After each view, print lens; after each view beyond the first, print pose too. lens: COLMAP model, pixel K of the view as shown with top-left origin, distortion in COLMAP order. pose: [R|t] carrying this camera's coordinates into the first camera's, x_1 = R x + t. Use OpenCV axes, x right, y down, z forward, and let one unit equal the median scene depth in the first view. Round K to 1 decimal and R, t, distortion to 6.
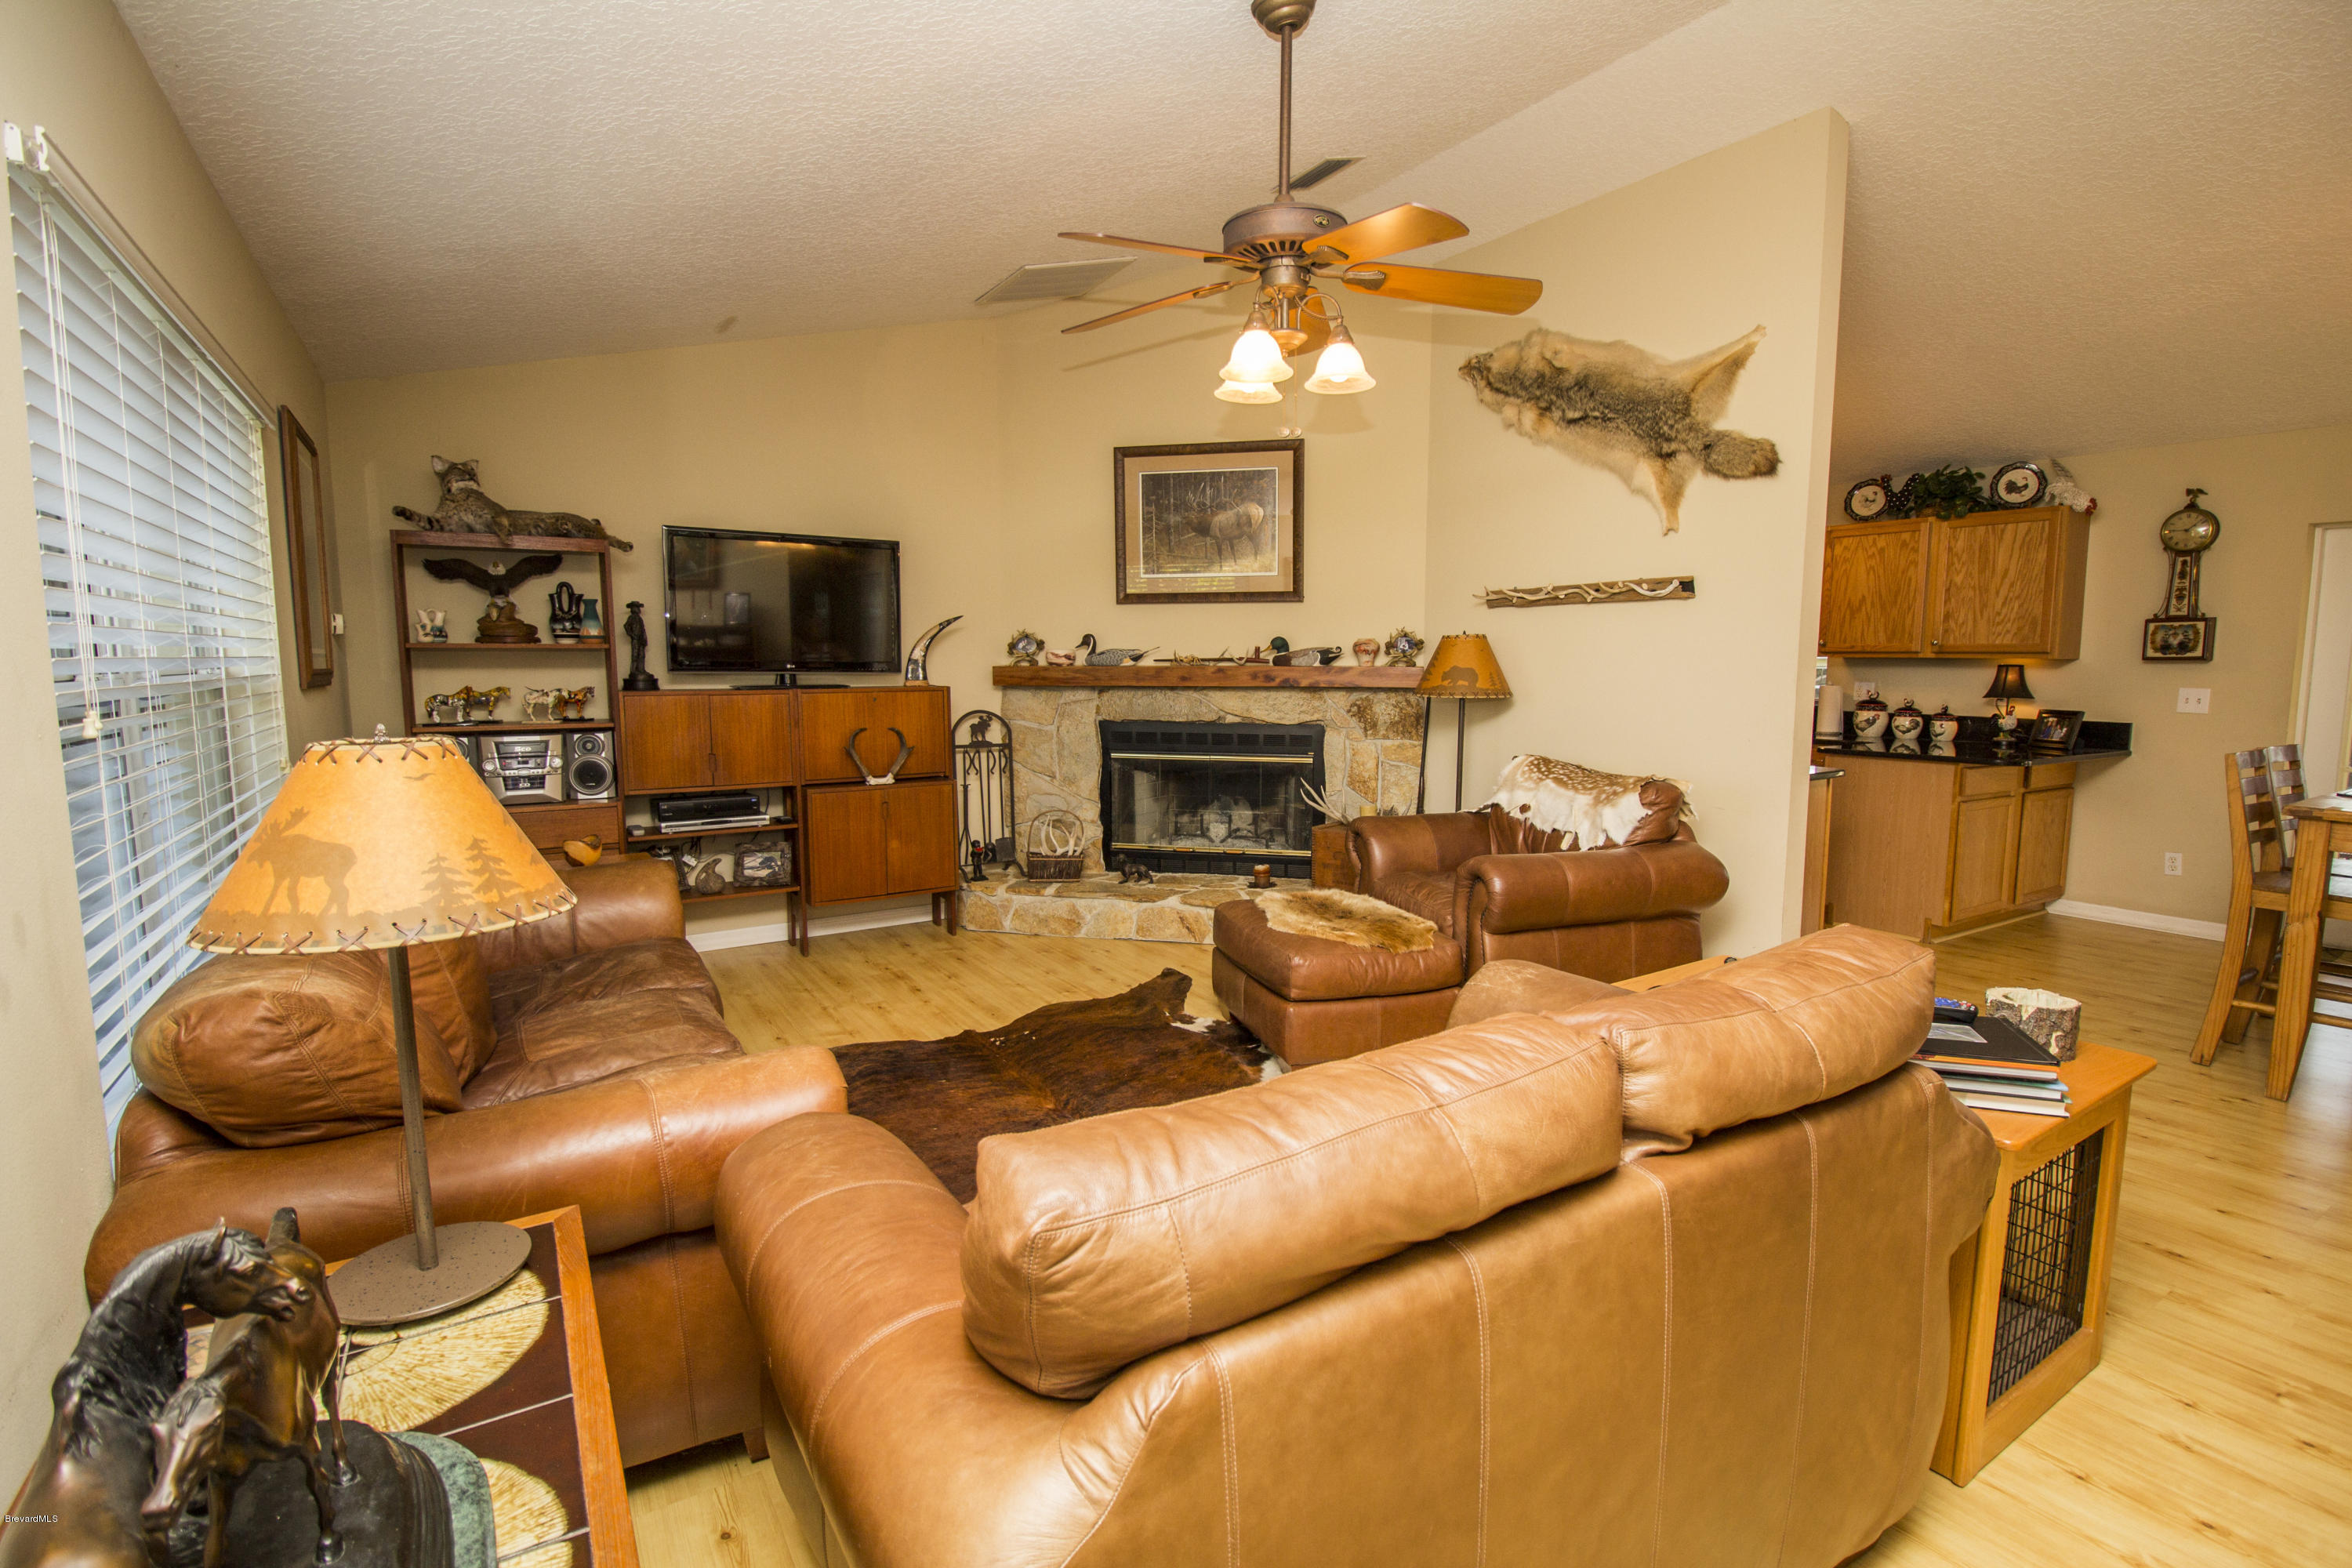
lens RADIAL K [[1110.3, 0, 1168.4], [0, 1110.3, 774.5], [0, 0, 1]] dist [-0.003222, -0.001365]
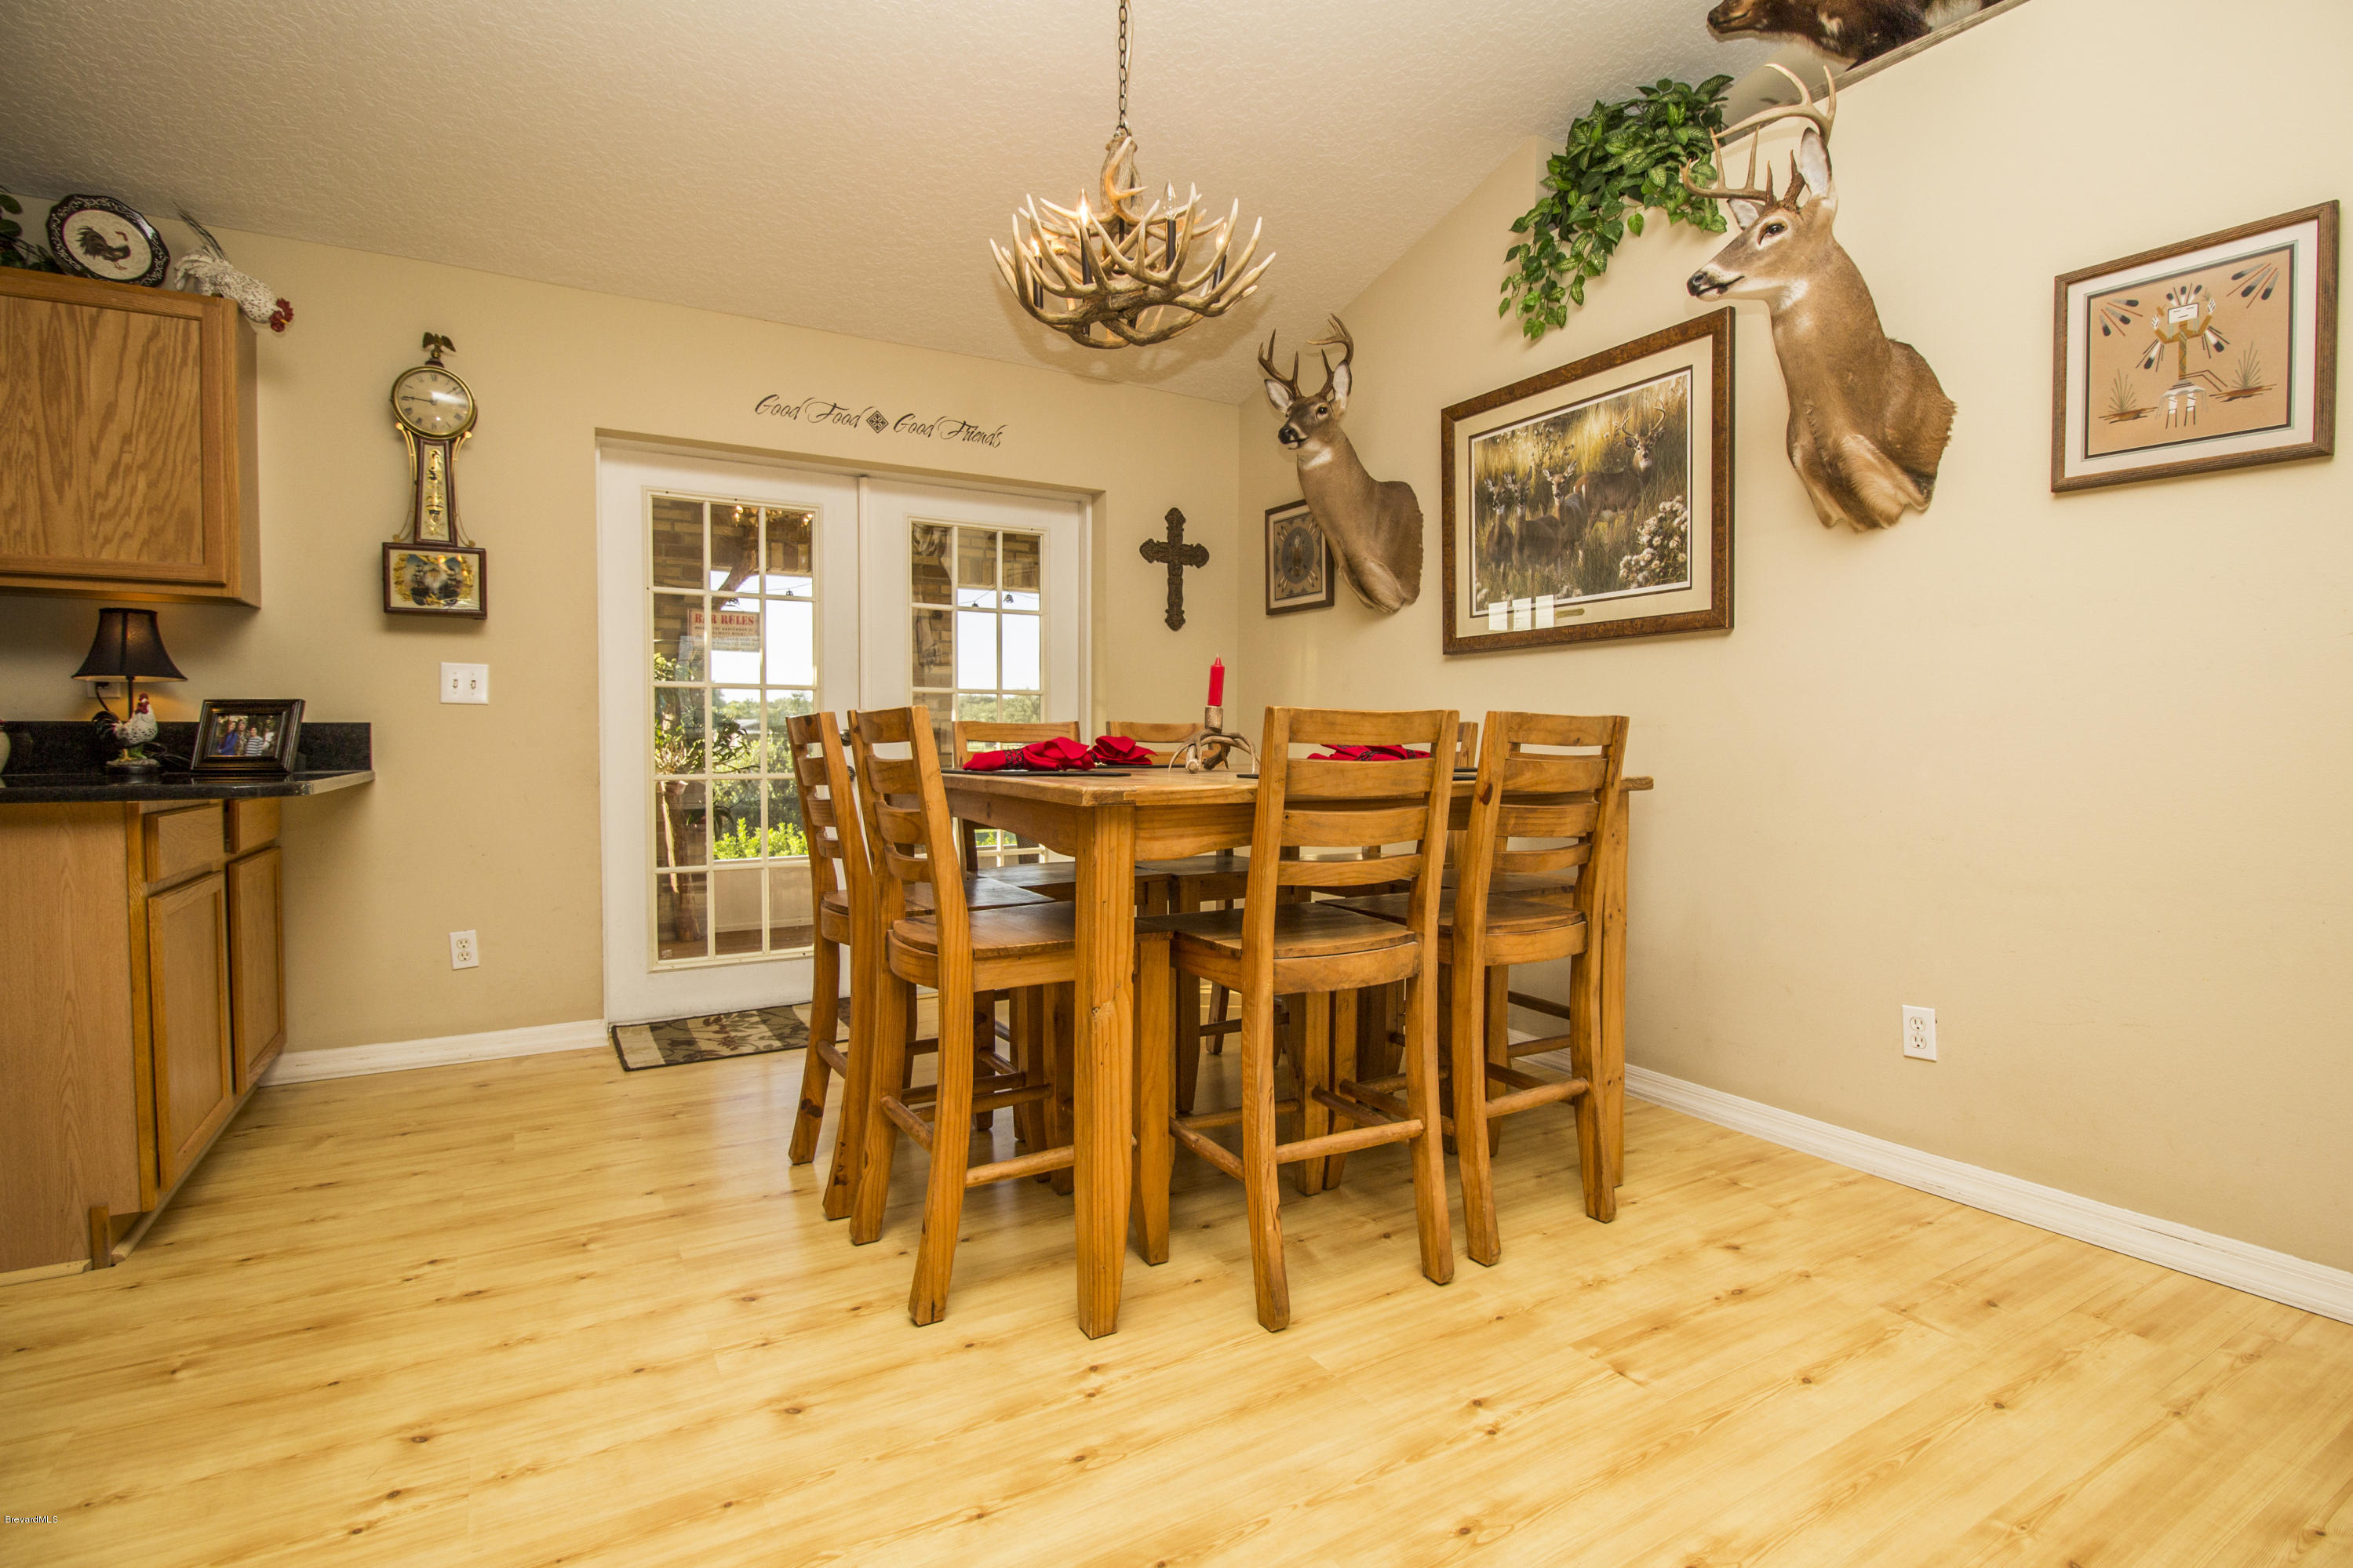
lens RADIAL K [[1110.7, 0, 1159.4], [0, 1110.7, 778.1], [0, 0, 1]] dist [-0.003222, -0.001365]
pose [[0.044047, -0.024341, 0.998733, 0.545559], [0.110680, 0.993668, 0.019336, 0.030290], [-0.992880, 0.109688, 0.046462, 1.007620]]
